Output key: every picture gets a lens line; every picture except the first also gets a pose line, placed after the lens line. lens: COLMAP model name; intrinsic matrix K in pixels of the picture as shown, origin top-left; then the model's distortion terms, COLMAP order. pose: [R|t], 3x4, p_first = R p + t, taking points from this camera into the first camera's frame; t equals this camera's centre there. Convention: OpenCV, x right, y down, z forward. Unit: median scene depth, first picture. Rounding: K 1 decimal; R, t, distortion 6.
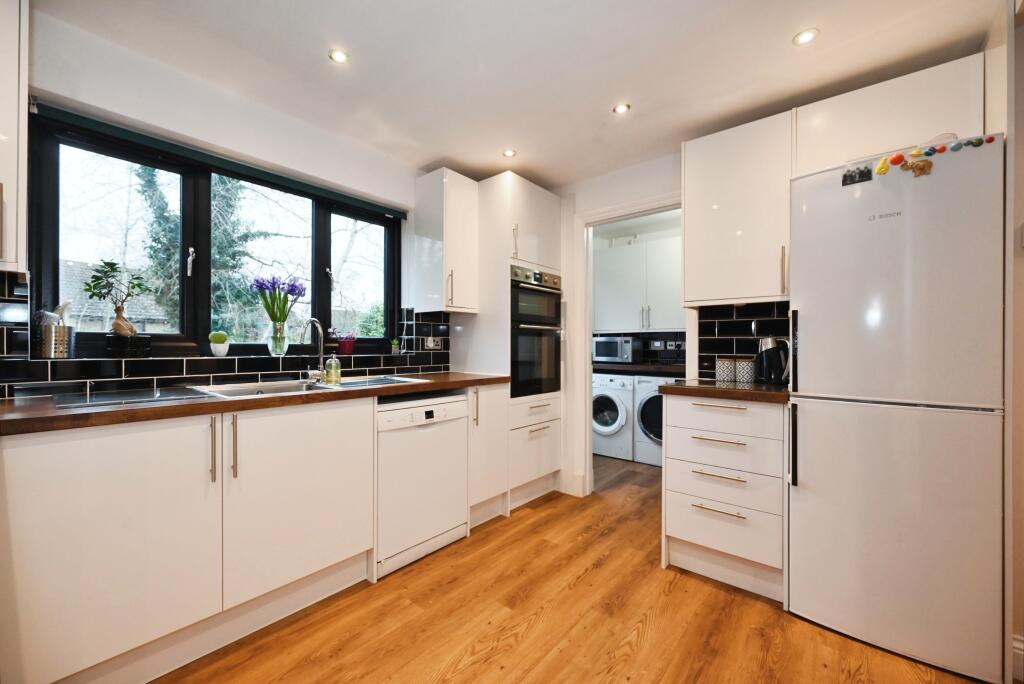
lens RADIAL K [[407.4, 0, 513.6], [0, 407.4, 345.1], [0, 0, 1]] dist [-0.003645, 0.000240]
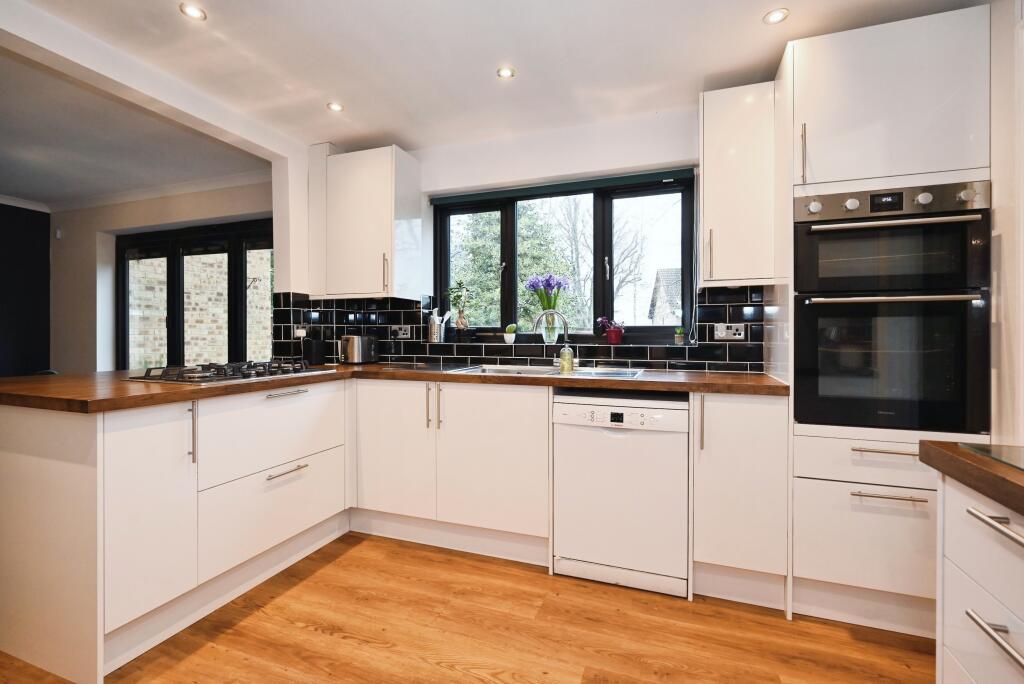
lens RADIAL K [[460.8, 0, 509.8], [0, 460.8, 335.7], [0, 0, 1]] dist [0.016862, -0.001309]
pose [[0.331923, 0.000168, -0.943306, 0.616591], [0.003133, 0.999994, 0.001281, 0.001122], [0.943301, -0.003381, 0.331921, 0.478161]]
